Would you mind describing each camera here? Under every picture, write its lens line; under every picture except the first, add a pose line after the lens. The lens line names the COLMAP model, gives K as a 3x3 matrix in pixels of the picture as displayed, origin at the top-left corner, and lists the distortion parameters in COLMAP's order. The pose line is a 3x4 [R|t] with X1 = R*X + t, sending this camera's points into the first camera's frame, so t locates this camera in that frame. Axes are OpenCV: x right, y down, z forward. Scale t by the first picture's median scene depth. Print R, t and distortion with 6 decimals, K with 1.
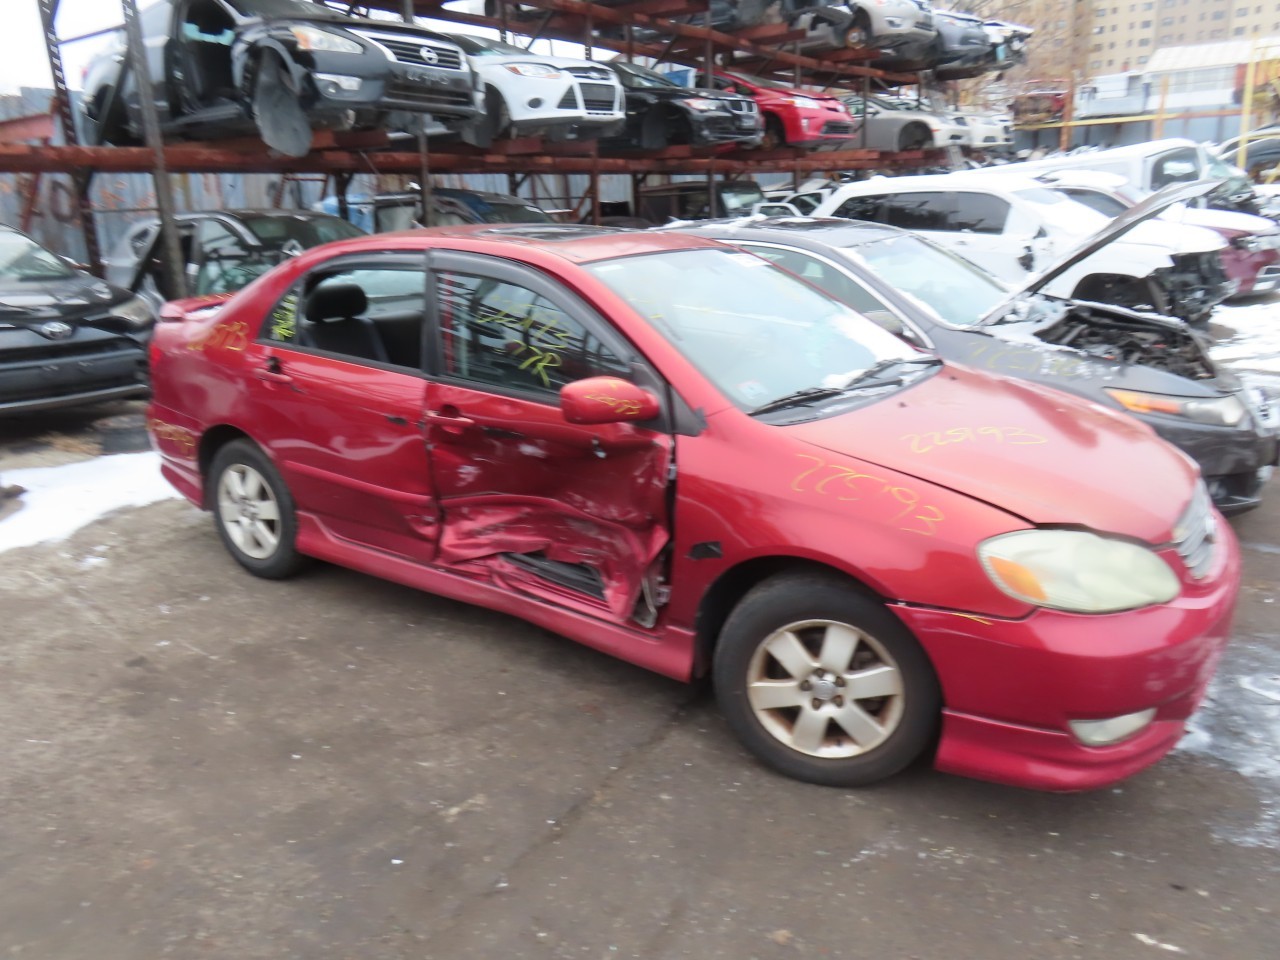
lens RADIAL K [[982.4, 0, 639.3], [0, 982.4, 483.0], [0, 0, 1]] dist [-0.005368, 0.000147]
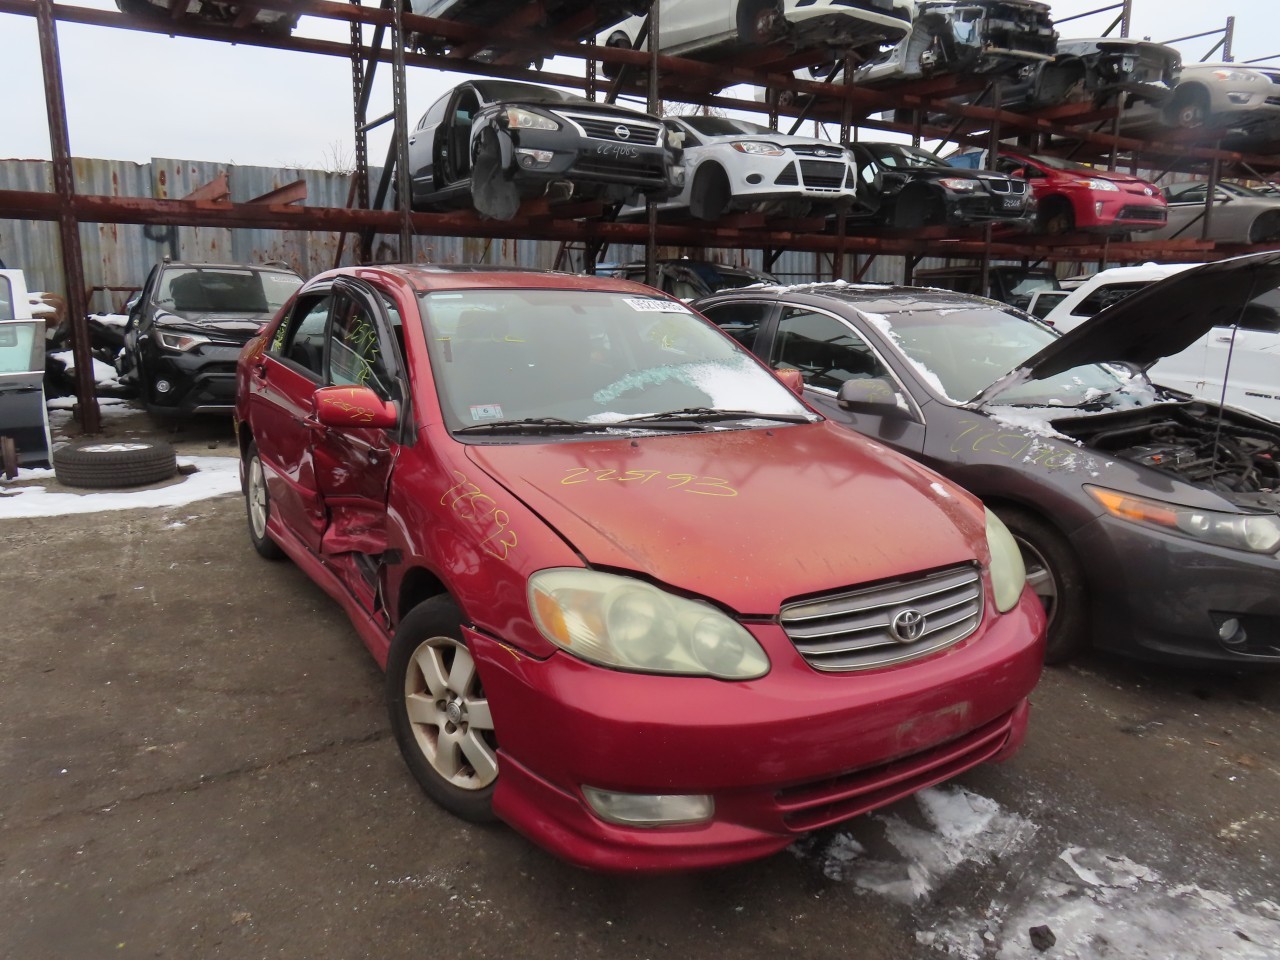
lens RADIAL K [[982.4, 0, 640.1], [0, 982.4, 479.1], [0, 0, 1]] dist [-0.005368, 0.000147]
pose [[0.912850, 0.119869, -0.390304, 0.224281], [-0.154913, 0.986137, -0.059455, 0.003148], [0.377766, 0.114736, 0.918764, 0.044990]]
